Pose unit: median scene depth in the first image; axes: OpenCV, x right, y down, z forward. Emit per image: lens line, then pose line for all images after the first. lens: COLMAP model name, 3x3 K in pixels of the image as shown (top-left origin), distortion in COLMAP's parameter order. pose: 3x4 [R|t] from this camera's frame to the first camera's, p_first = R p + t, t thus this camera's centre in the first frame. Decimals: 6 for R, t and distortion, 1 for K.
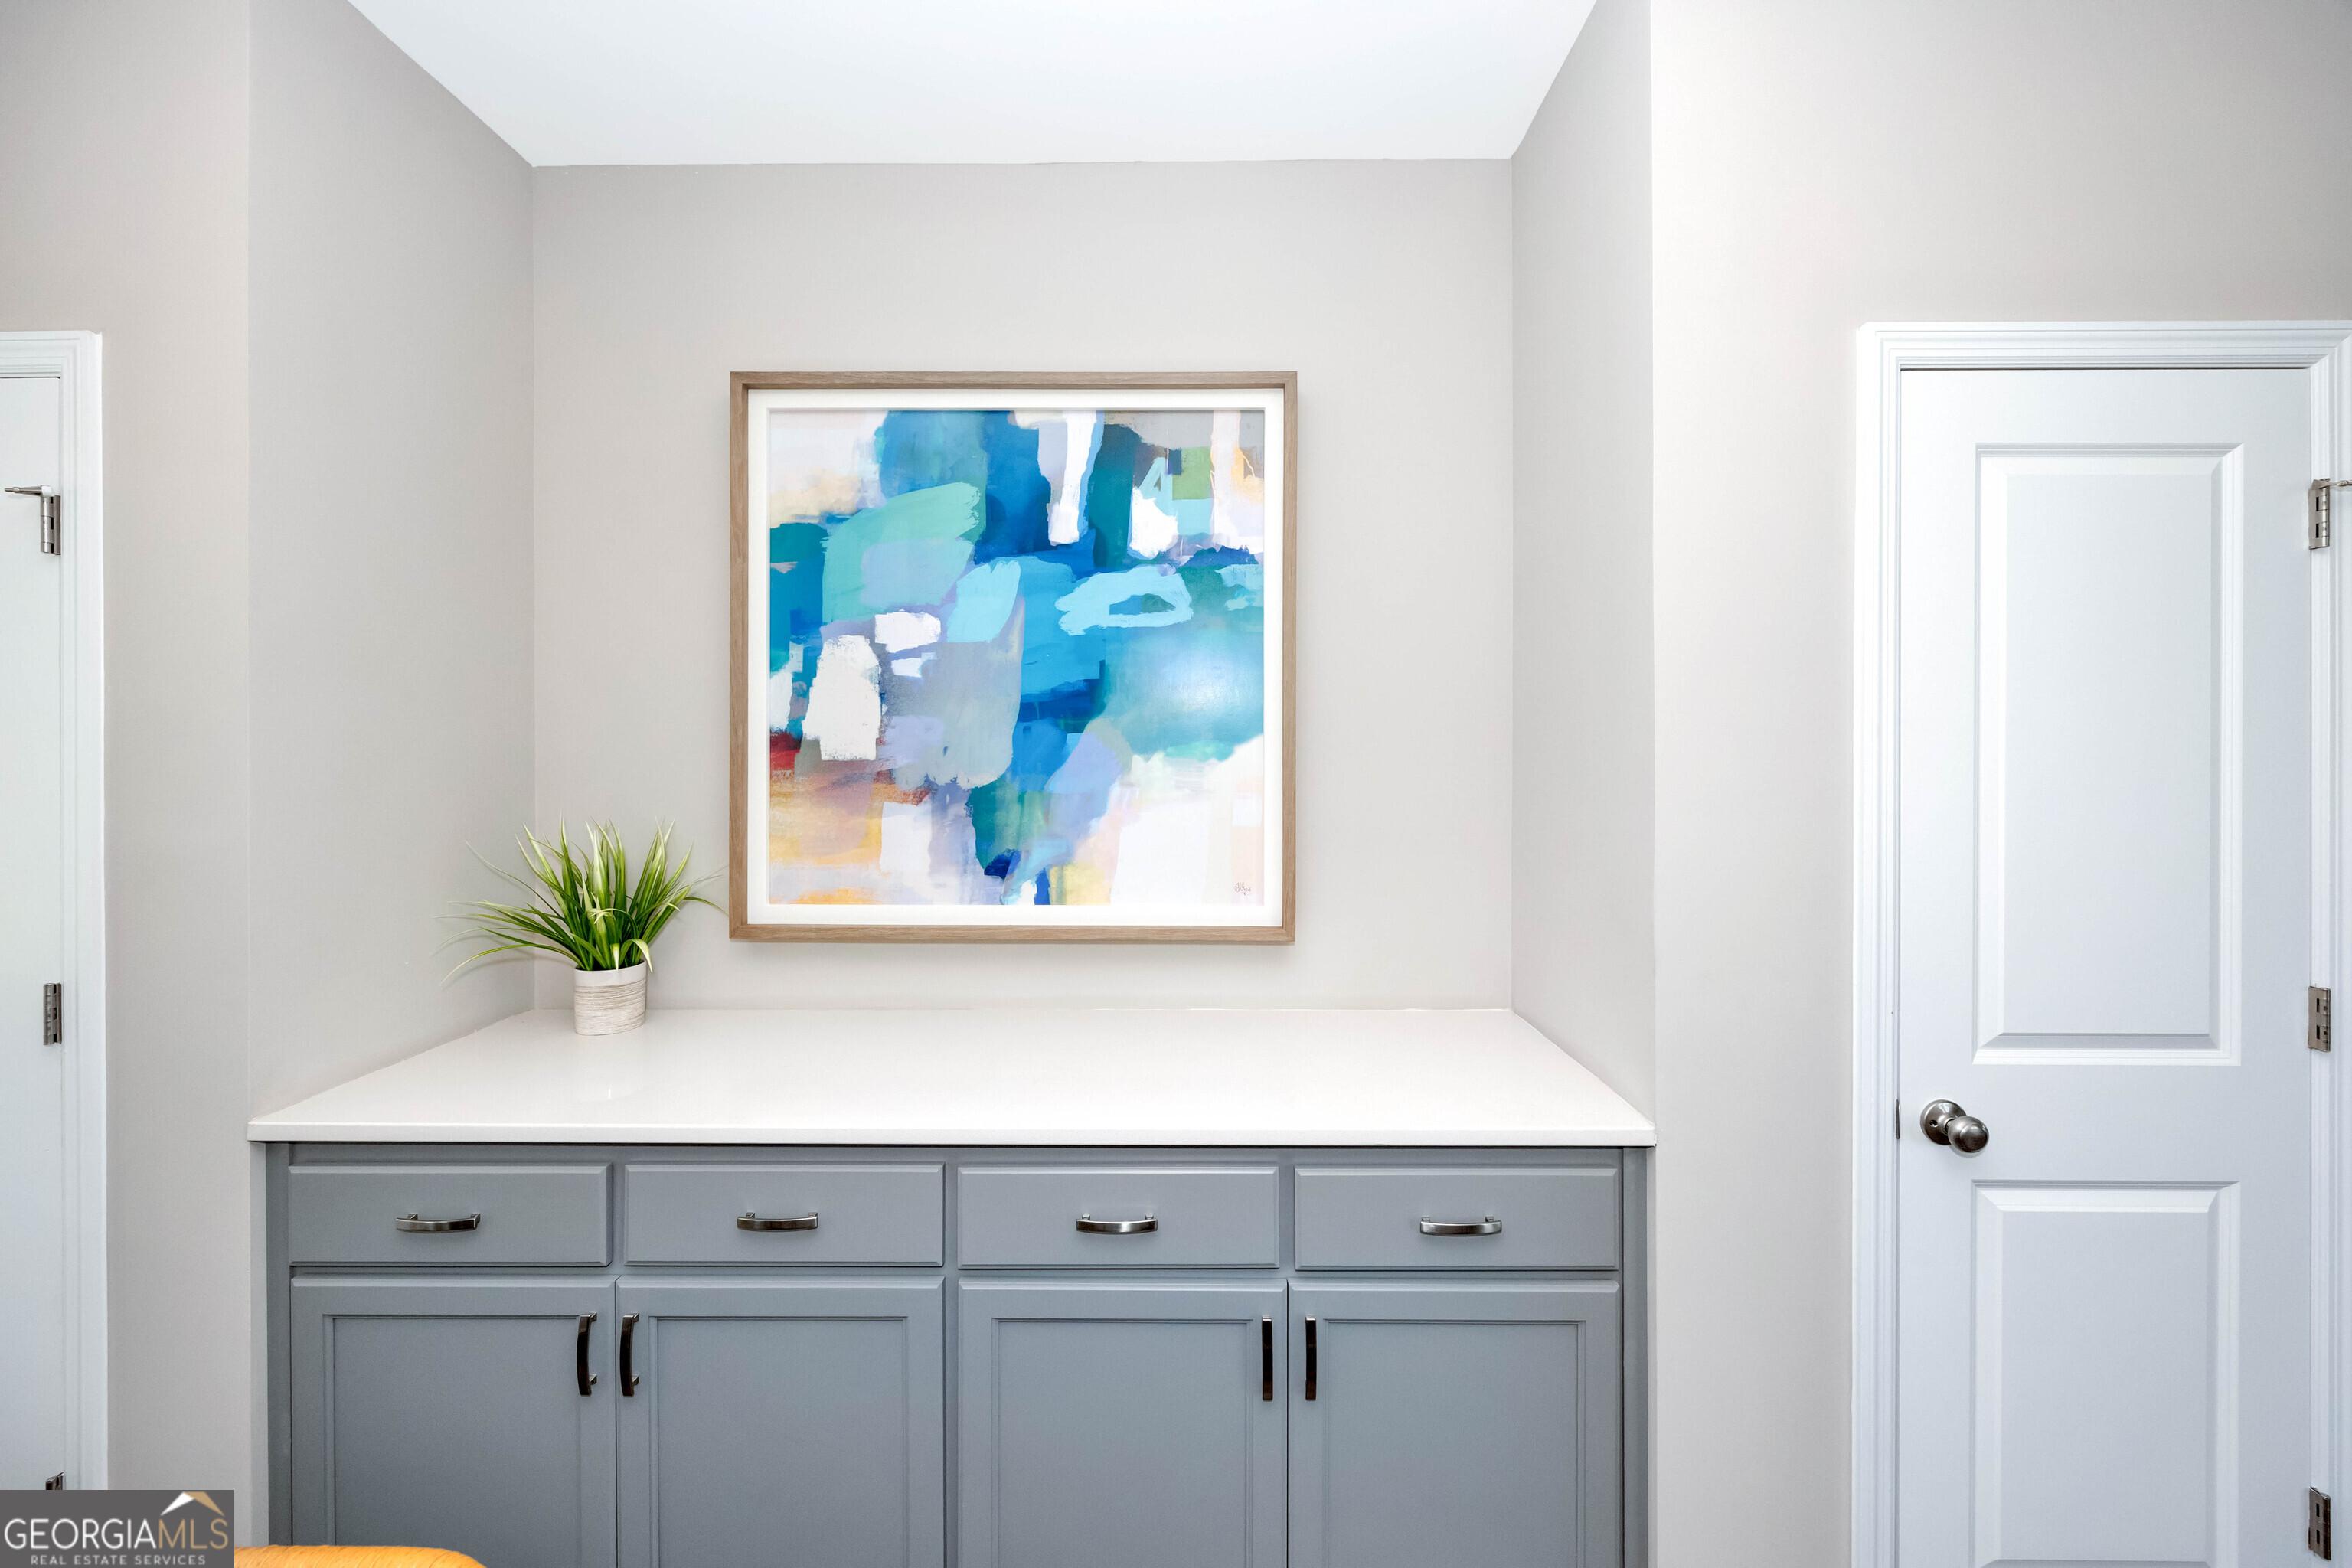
lens RADIAL K [[933.1, 0, 1176.1], [0, 933.1, 744.0], [0, 0, 1]] dist [-0.001617, -0.000096]
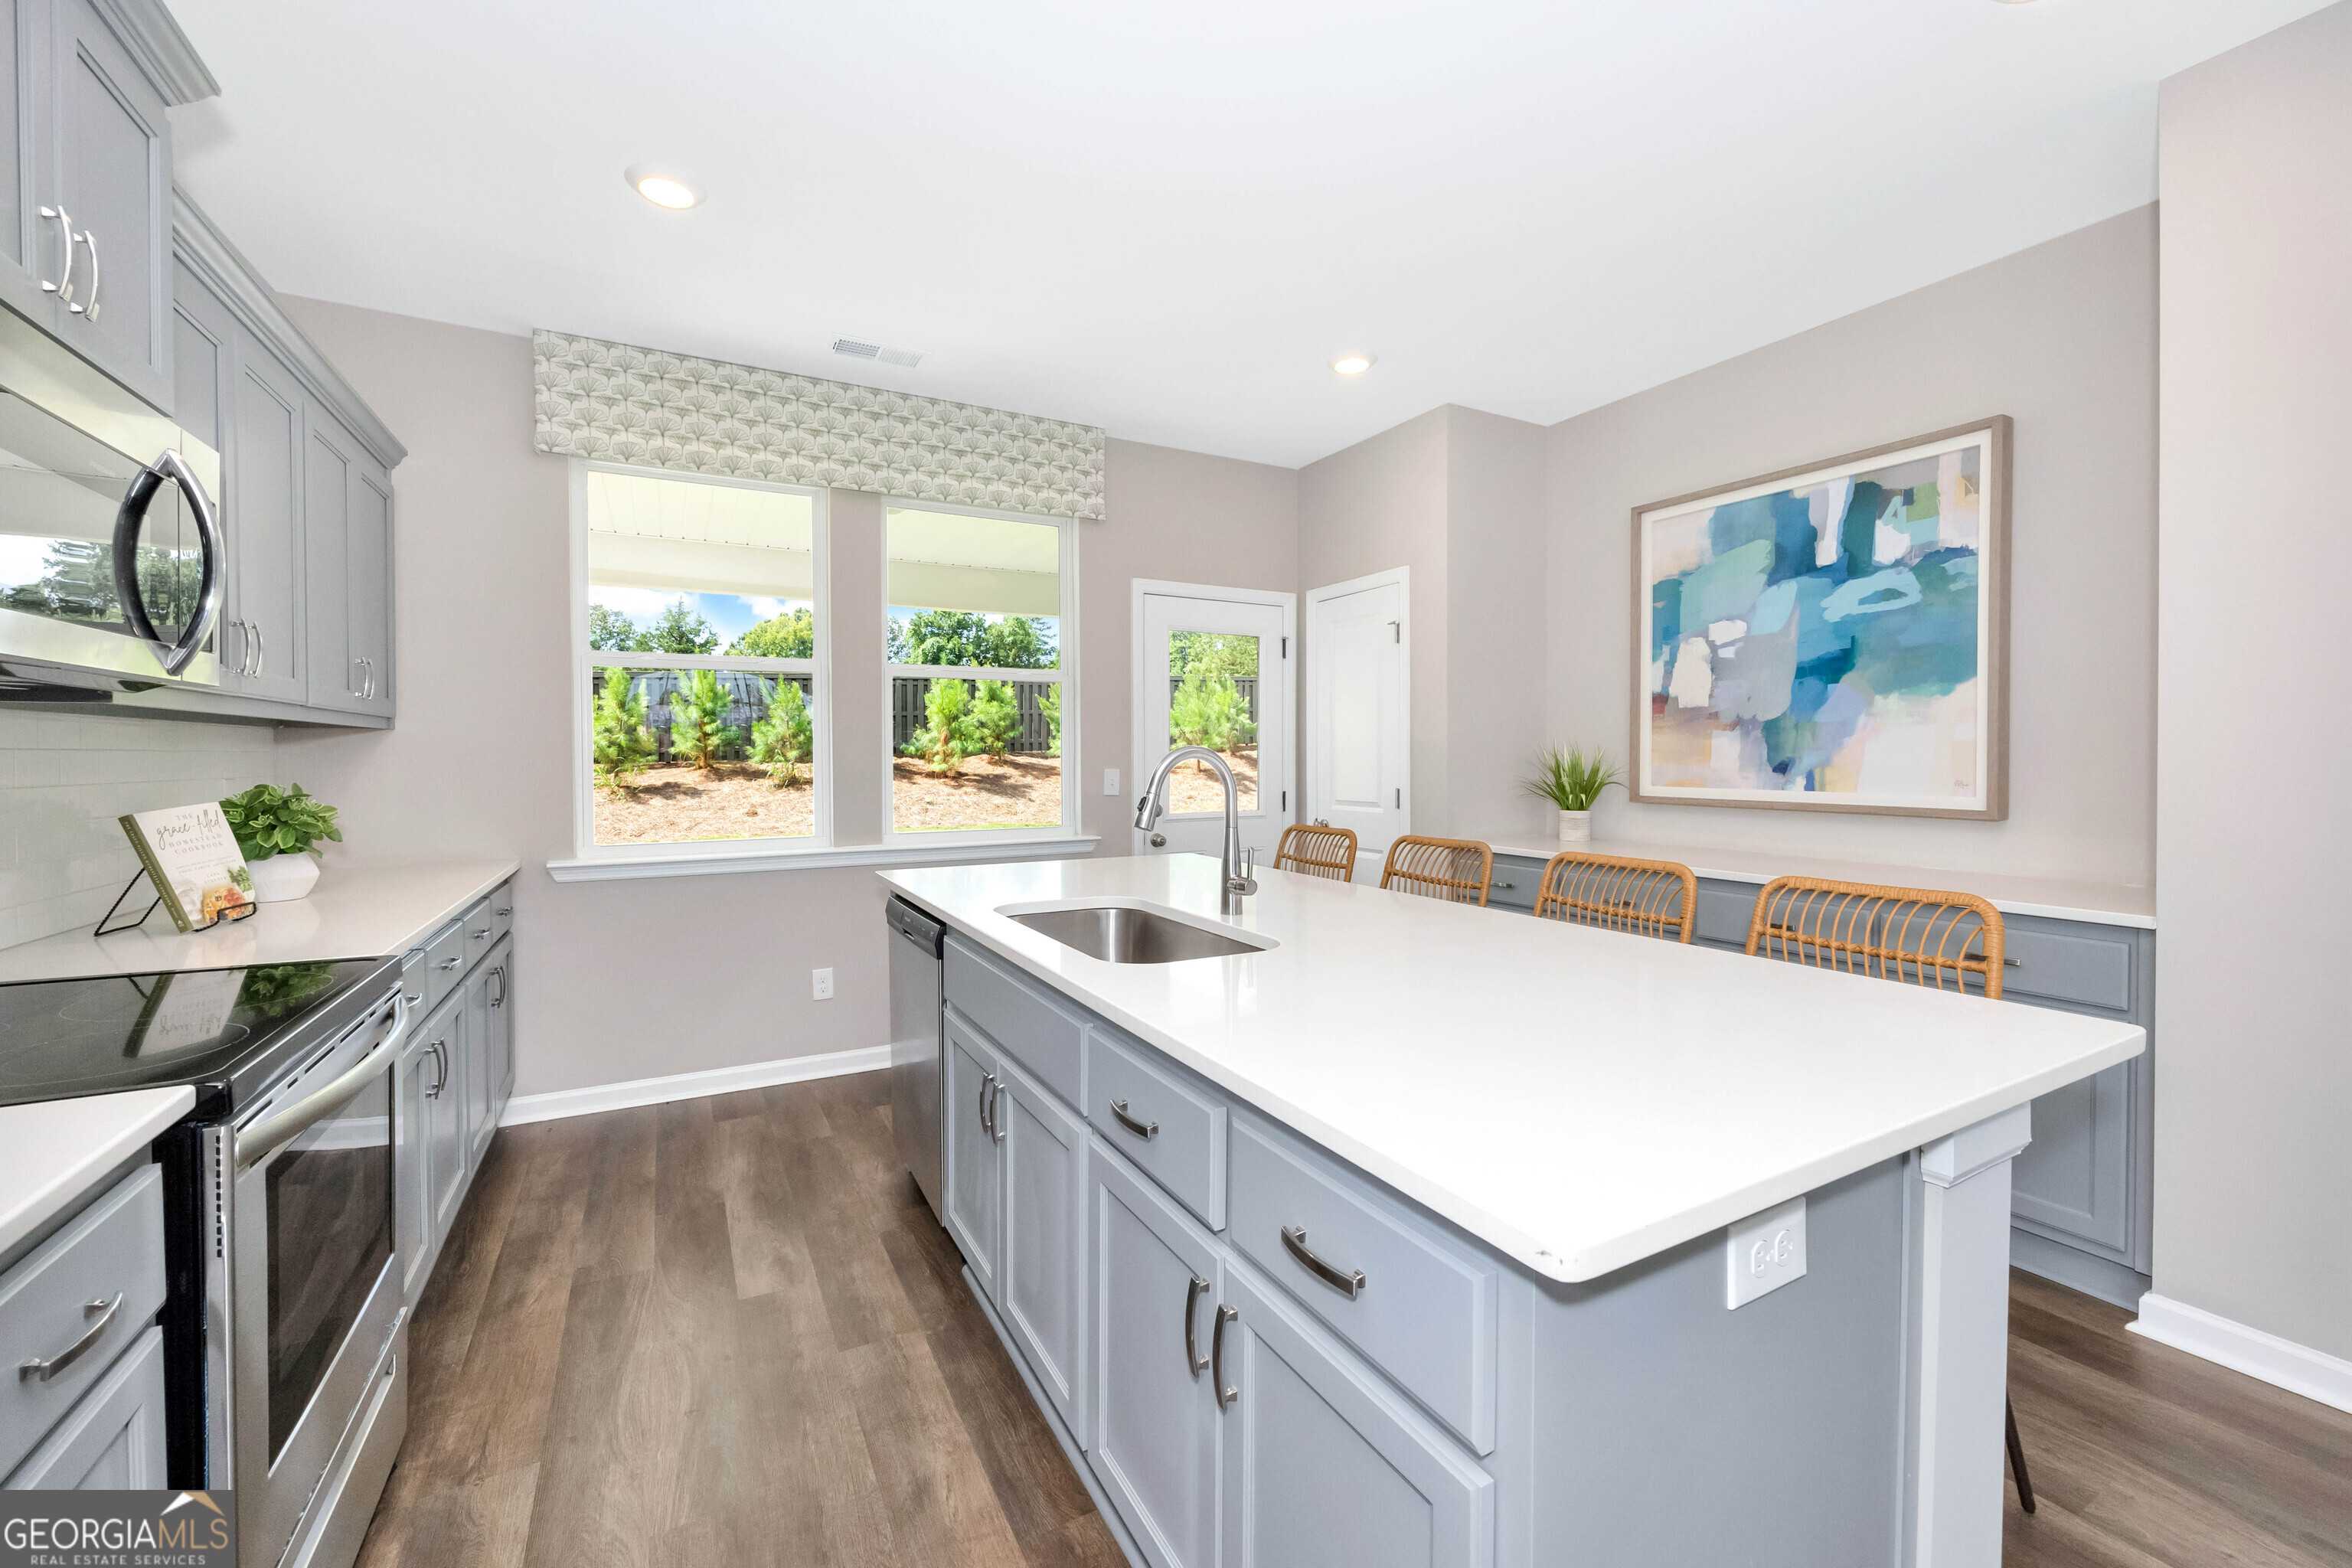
lens RADIAL K [[933.1, 0, 1179.5], [0, 933.1, 773.0], [0, 0, 1]] dist [-0.001617, -0.000096]
pose [[0.500155, 0.014778, -0.865810, 0.711188], [0.004764, 0.999792, 0.019817, 0.103486], [0.865923, -0.014036, 0.499981, -0.757774]]
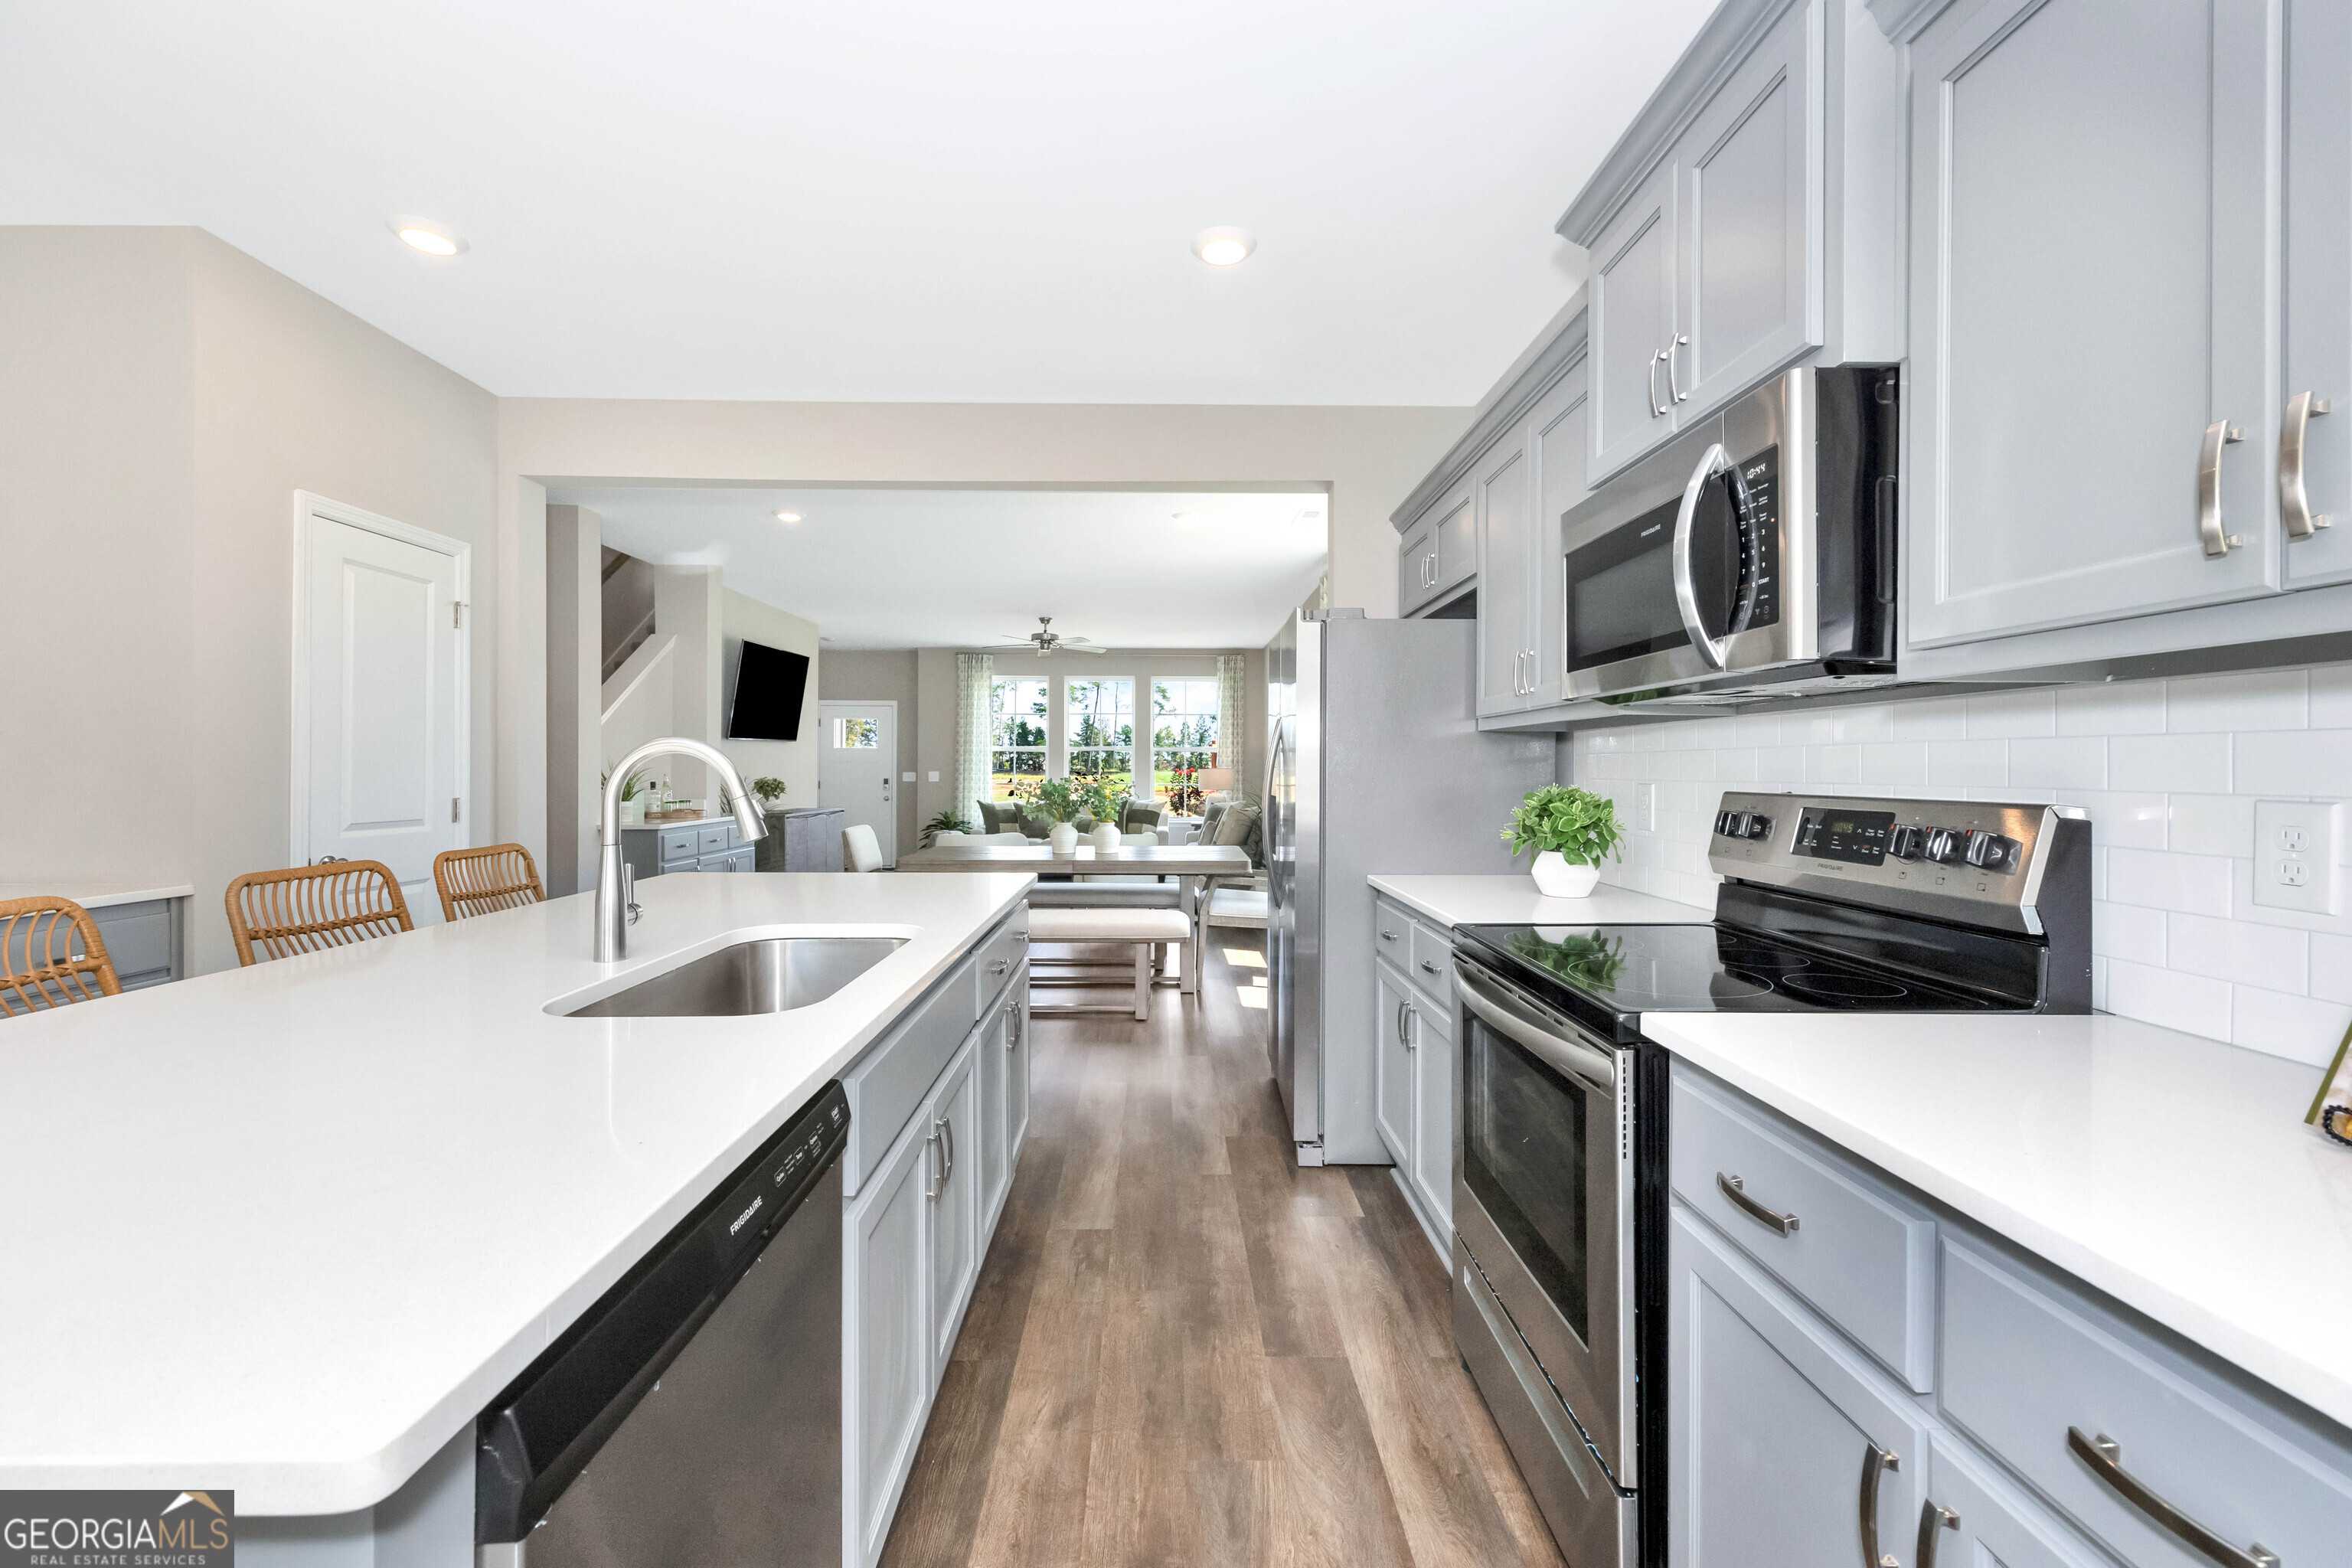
lens RADIAL K [[933.1, 0, 1175.5], [0, 933.1, 768.7], [0, 0, 1]] dist [-0.001617, -0.000096]
pose [[-0.037191, 0.002937, 0.999304, -0.998102], [-0.006431, 0.999974, -0.003178, 0.122023], [-0.999287, -0.006545, -0.037171, -0.628037]]
